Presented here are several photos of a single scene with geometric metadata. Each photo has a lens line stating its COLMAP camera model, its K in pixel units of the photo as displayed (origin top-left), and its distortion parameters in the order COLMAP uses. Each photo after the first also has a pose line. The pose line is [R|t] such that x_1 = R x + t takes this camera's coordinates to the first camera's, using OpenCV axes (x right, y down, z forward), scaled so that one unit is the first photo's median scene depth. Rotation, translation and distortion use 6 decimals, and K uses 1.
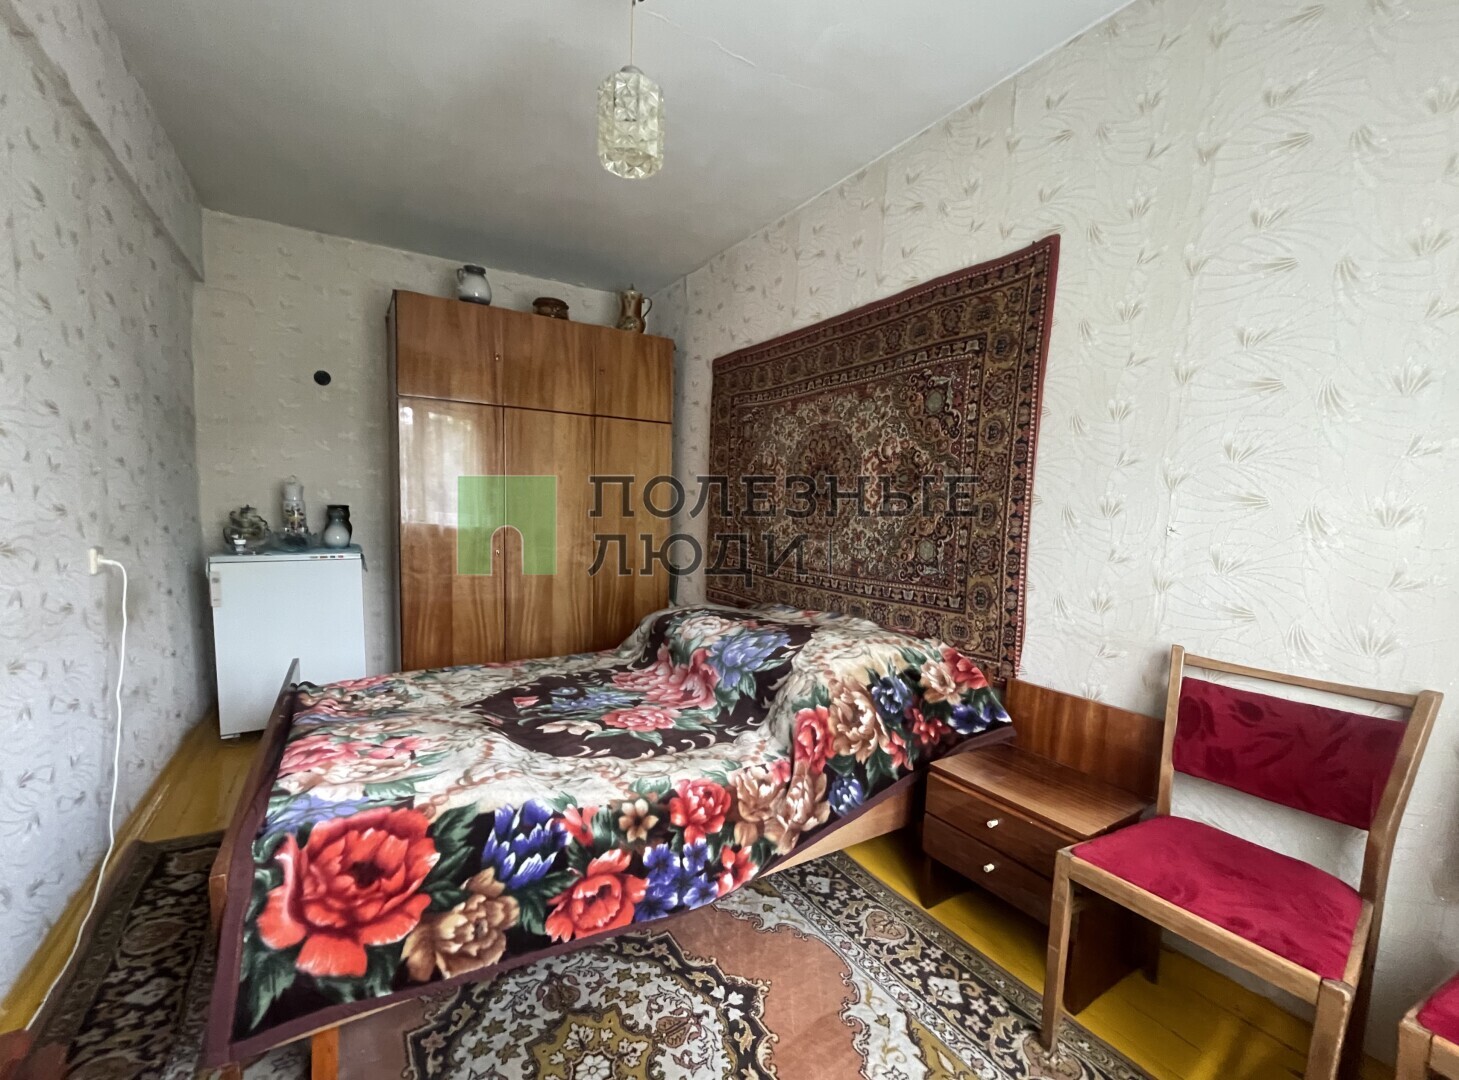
lens RADIAL K [[607.7, 0, 735.1], [0, 607.7, 564.1], [0, 0, 1]] dist [-0.000029, -0.000056]
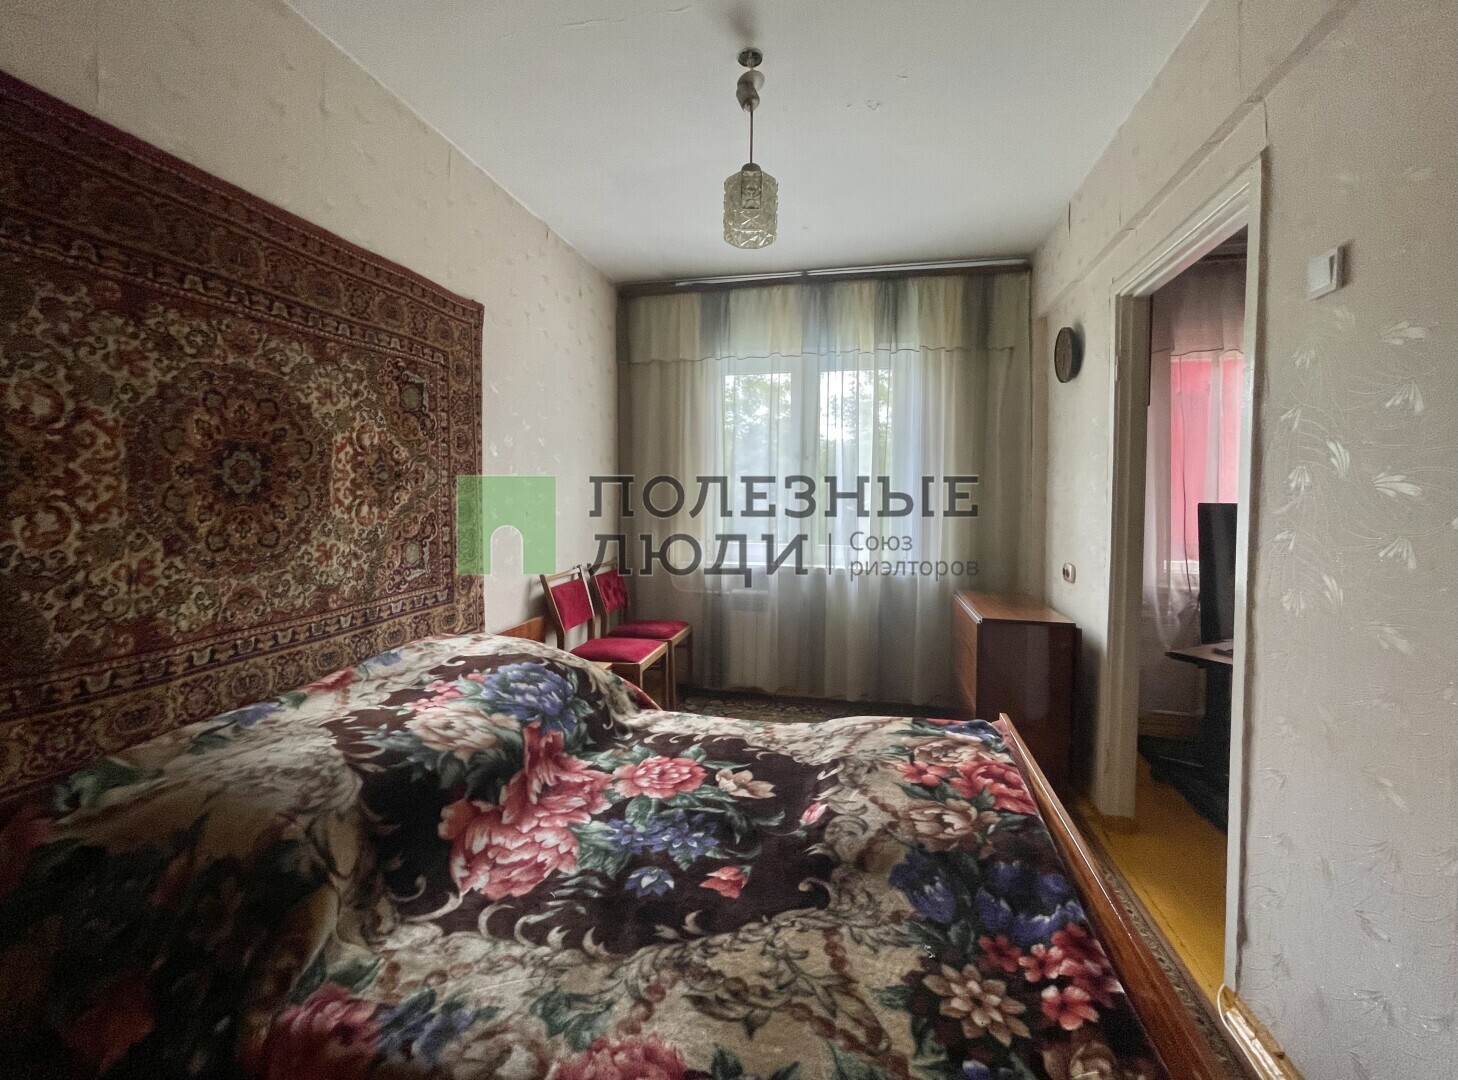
lens RADIAL K [[622.8, 0, 724.5], [0, 622.8, 514.5], [0, 0, 1]] dist [0.000007, 0.000011]
pose [[-0.701199, -0.063978, 0.710089, -0.695314], [0.032715, 0.992029, 0.121685, -0.180285], [-0.712215, 0.108556, -0.693517, 1.289719]]
